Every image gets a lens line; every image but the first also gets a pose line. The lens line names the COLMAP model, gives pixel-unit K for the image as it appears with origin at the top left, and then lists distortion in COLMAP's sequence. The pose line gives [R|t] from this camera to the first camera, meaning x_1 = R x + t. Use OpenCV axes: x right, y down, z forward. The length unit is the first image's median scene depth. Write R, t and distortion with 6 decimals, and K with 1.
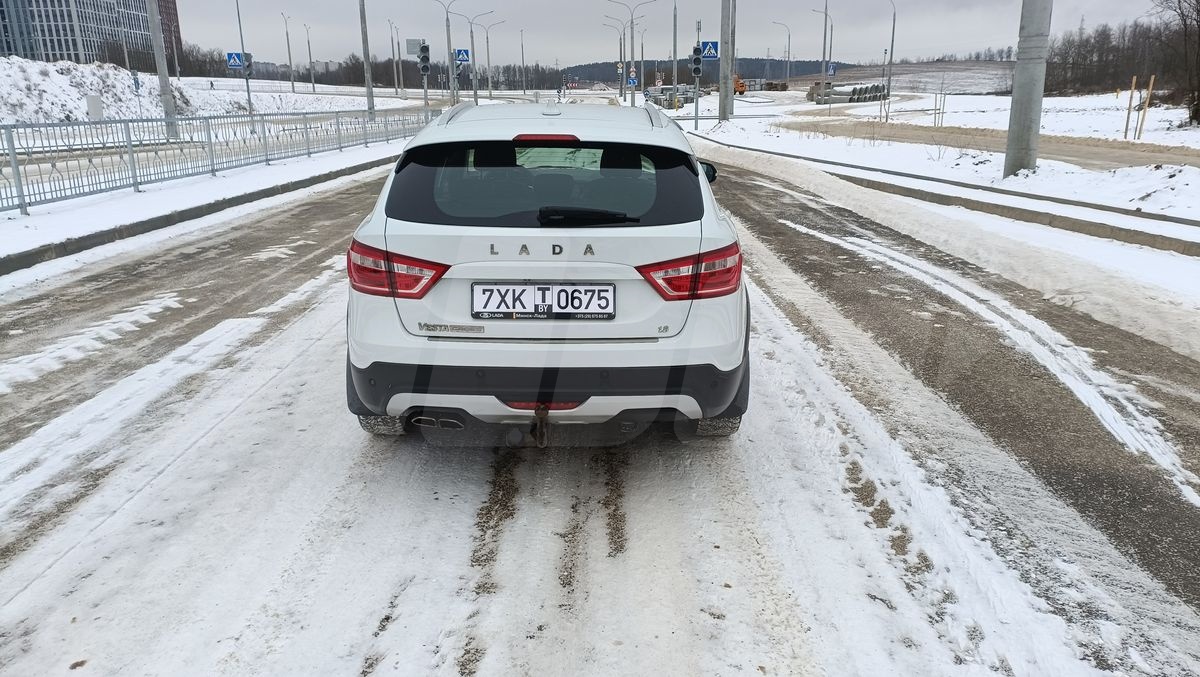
lens RADIAL K [[890.7, 0, 600.0], [0, 890.7, 338.5], [0, 0, 1]] dist [0.097651, -0.100423]
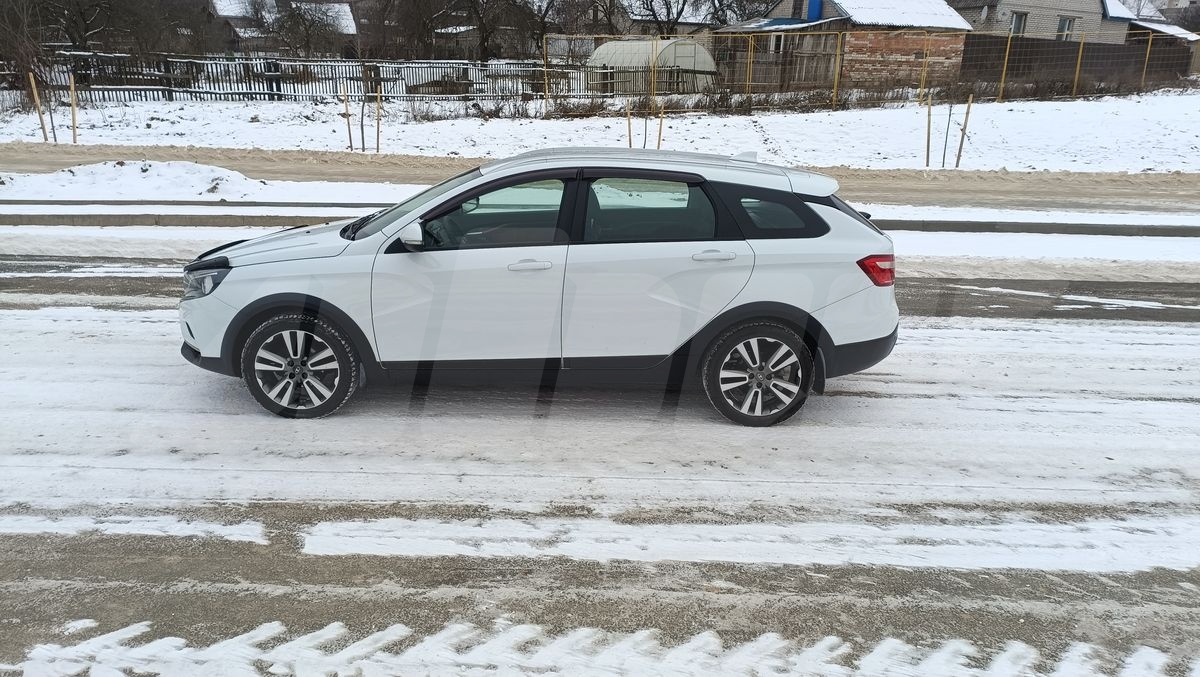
lens RADIAL K [[890.7, 0, 600.0], [0, 890.7, 338.5], [0, 0, 1]] dist [0.097651, -0.100423]
pose [[-0.020629, -0.260630, 0.965218, -1.258337], [0.235210, 0.937062, 0.258053, -0.341413], [-0.971726, 0.232353, 0.041972, 1.024474]]
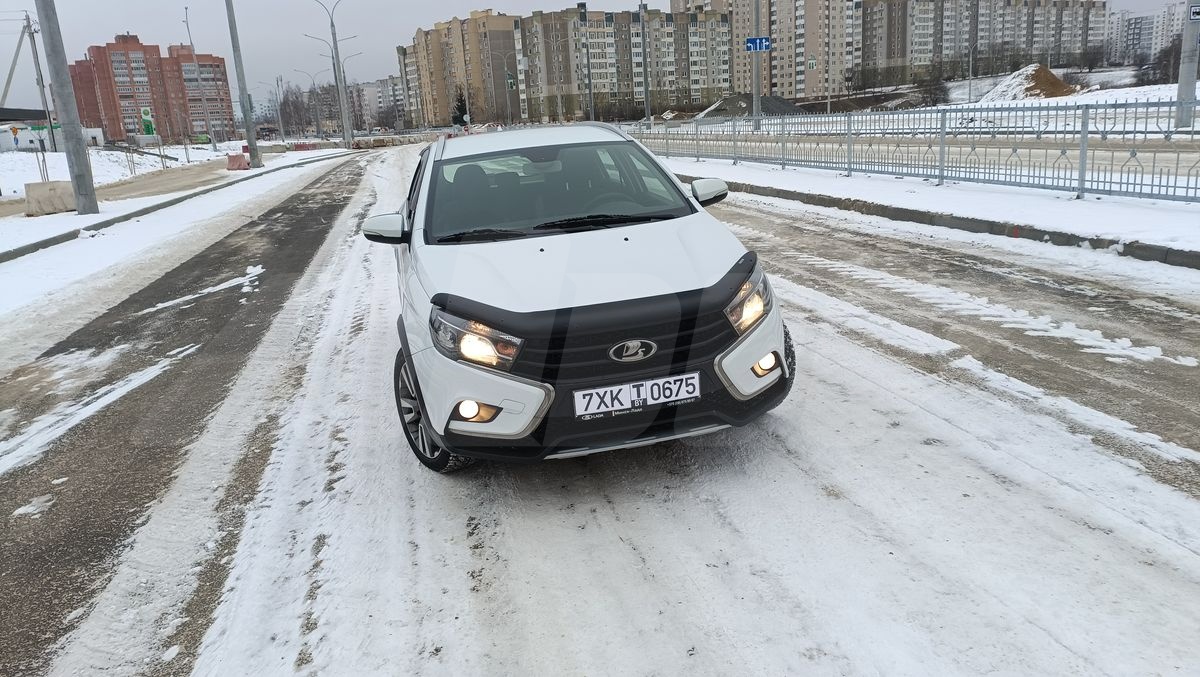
lens RADIAL K [[815.5, 0, 602.1], [0, 815.5, 358.6], [0, 0, 1]] dist [-0.011210, 0.024978]
pose [[-0.971478, 0.131447, -0.197363, 0.102116], [0.011402, 0.857232, 0.514805, -0.560800], [0.236855, 0.497871, -0.834281, 2.118053]]
